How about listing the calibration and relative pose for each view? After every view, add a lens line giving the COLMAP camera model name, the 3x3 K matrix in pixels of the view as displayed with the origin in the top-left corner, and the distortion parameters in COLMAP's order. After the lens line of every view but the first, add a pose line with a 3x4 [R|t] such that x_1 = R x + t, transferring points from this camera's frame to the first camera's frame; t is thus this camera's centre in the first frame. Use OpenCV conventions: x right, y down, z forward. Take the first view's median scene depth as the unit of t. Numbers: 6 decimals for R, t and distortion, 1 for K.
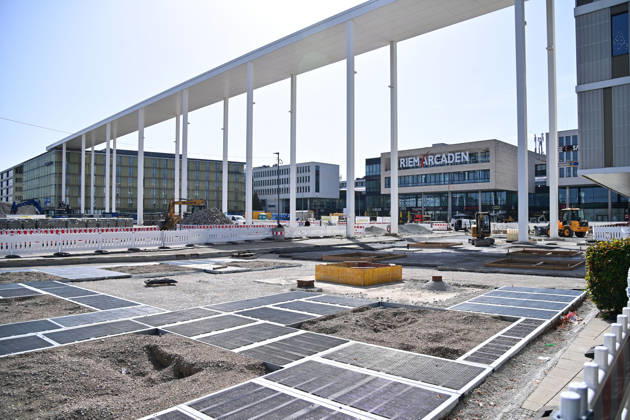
lens RADIAL K [[488.1, 0, 324.9], [0, 488.1, 208.6], [0, 0, 1]] dist [-0.055326, 0.005585]
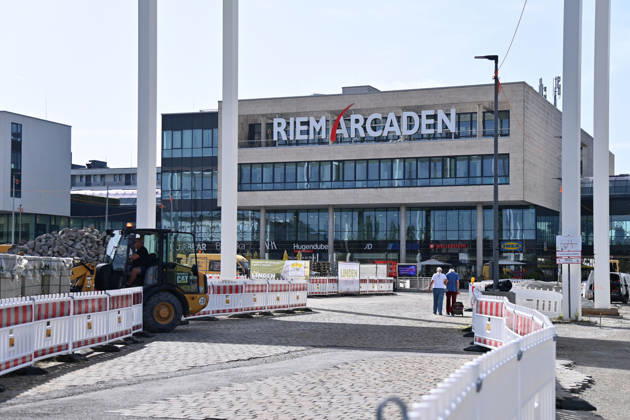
lens RADIAL K [[1086.6, 0, 337.5], [0, 1086.6, 224.6], [0, 0, 1]] dist [0.355559, 0.179228]
pose [[0.920856, 0.024604, 0.389126, -0.147575], [-0.016489, 0.999572, -0.024182, 0.004623], [-0.389554, 0.015852, 0.920867, 0.171746]]
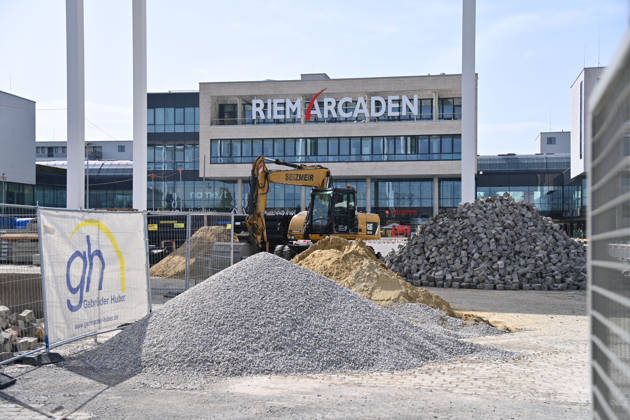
lens RADIAL K [[815.8, 0, 275.8], [0, 815.8, 212.2], [0, 0, 1]] dist [0.239330, 0.012715]
pose [[0.801155, 0.014391, 0.598283, -0.293298], [-0.014815, 0.999881, -0.004212, 0.004767], [-0.598273, -0.005489, 0.801273, 0.397717]]
